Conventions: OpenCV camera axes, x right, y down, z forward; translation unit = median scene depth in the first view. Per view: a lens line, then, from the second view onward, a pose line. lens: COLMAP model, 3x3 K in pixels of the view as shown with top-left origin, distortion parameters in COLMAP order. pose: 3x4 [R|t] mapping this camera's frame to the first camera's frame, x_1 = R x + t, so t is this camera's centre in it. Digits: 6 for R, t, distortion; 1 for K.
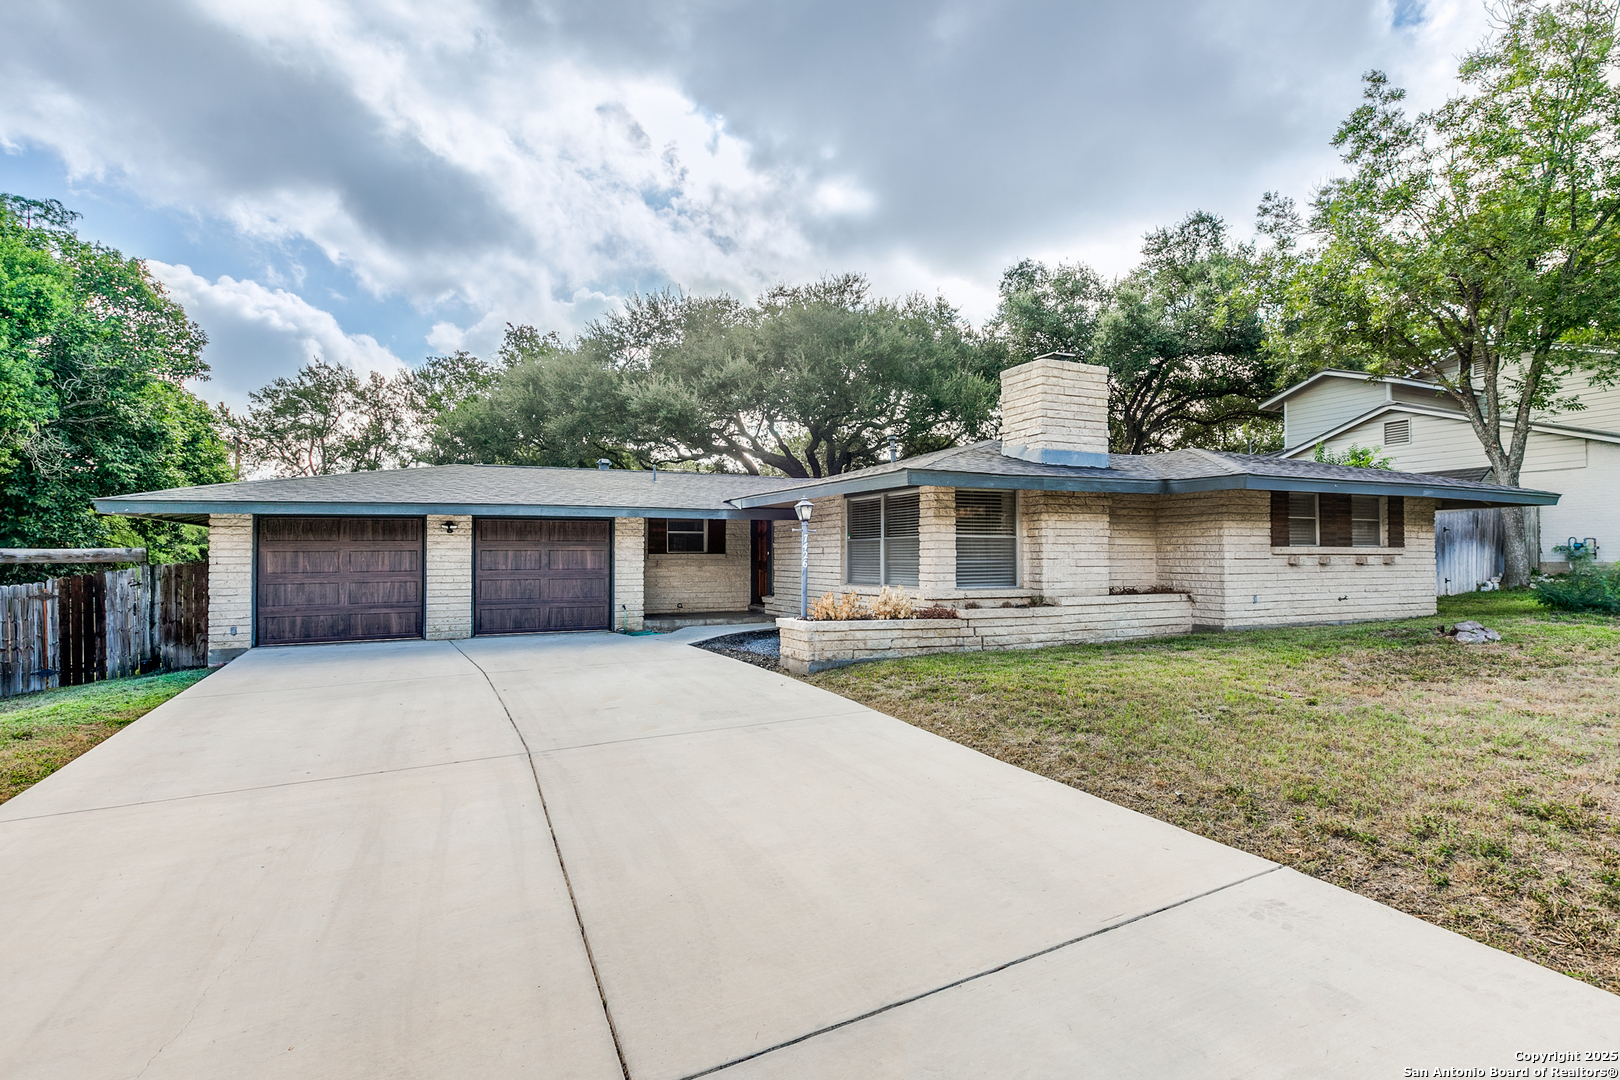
lens RADIAL K [[721.5, 0, 801.2], [0, 721.5, 546.4], [0, 0, 1]] dist [0.000343, -0.000267]
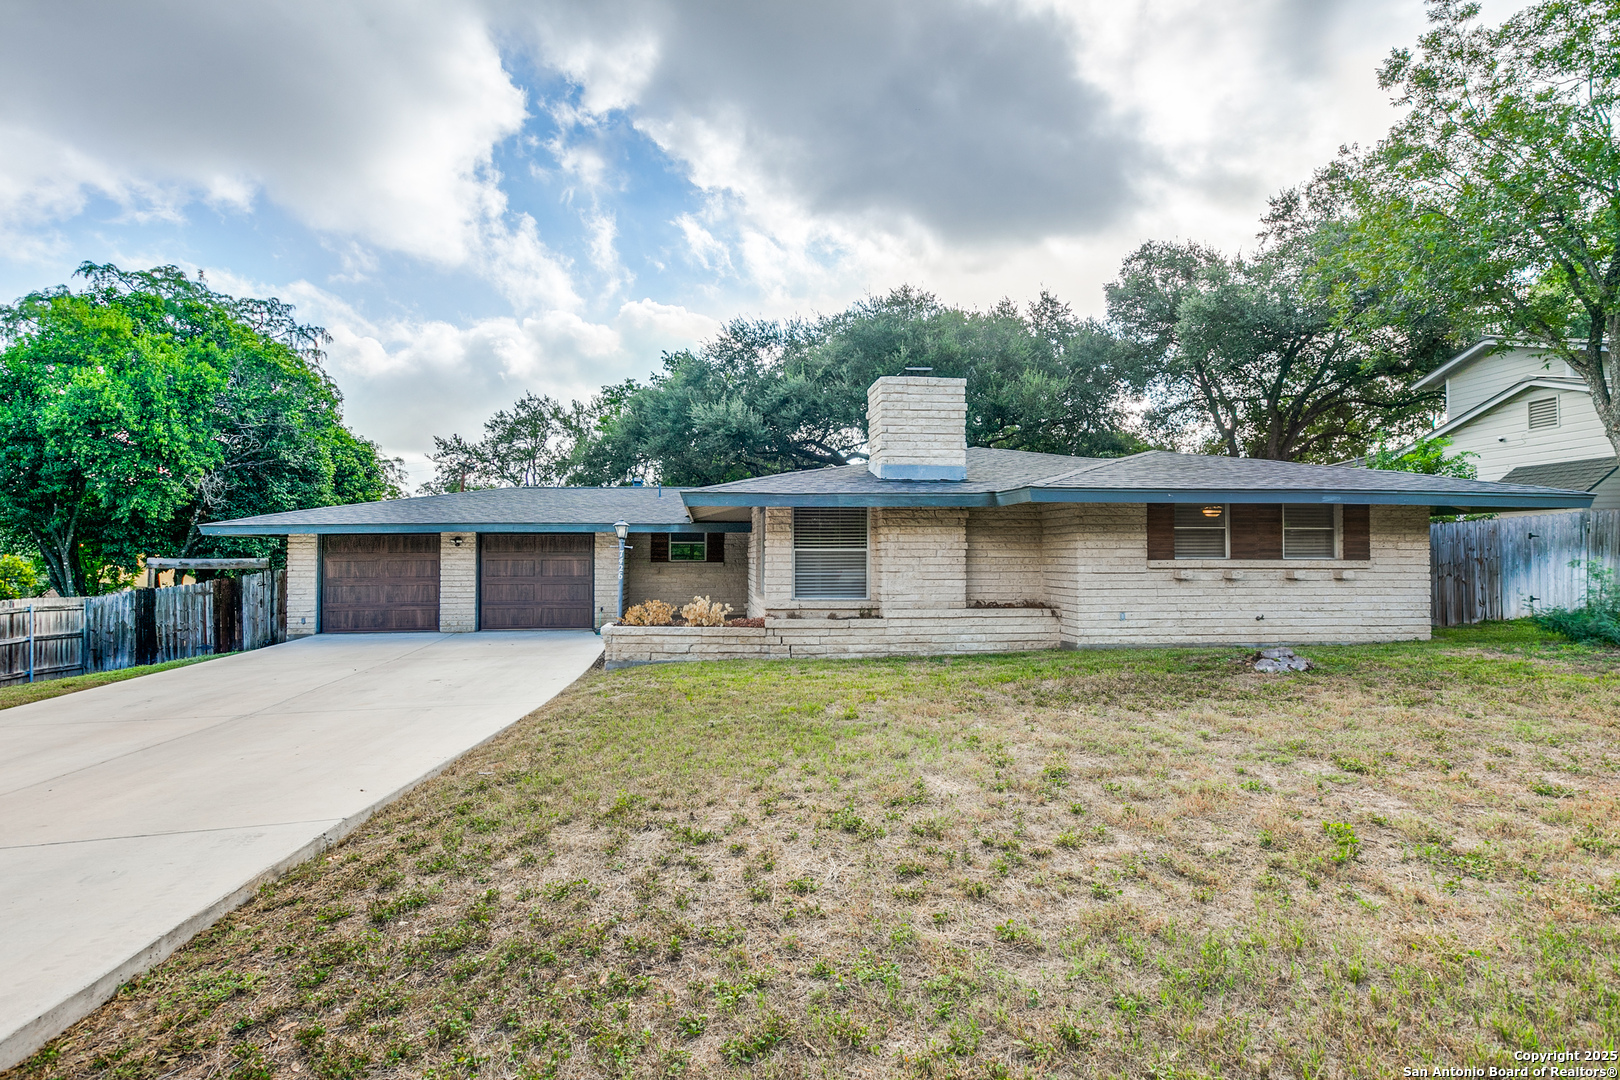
lens RADIAL K [[719.5, 0, 812.0], [0, 719.5, 551.5], [0, 0, 1]] dist [-0.000218, -0.000366]
pose [[0.959721, -0.000593, -0.280953, 0.473312], [0.001581, 0.999993, 0.003290, -0.013540], [0.280949, -0.003601, 0.959716, -0.007772]]
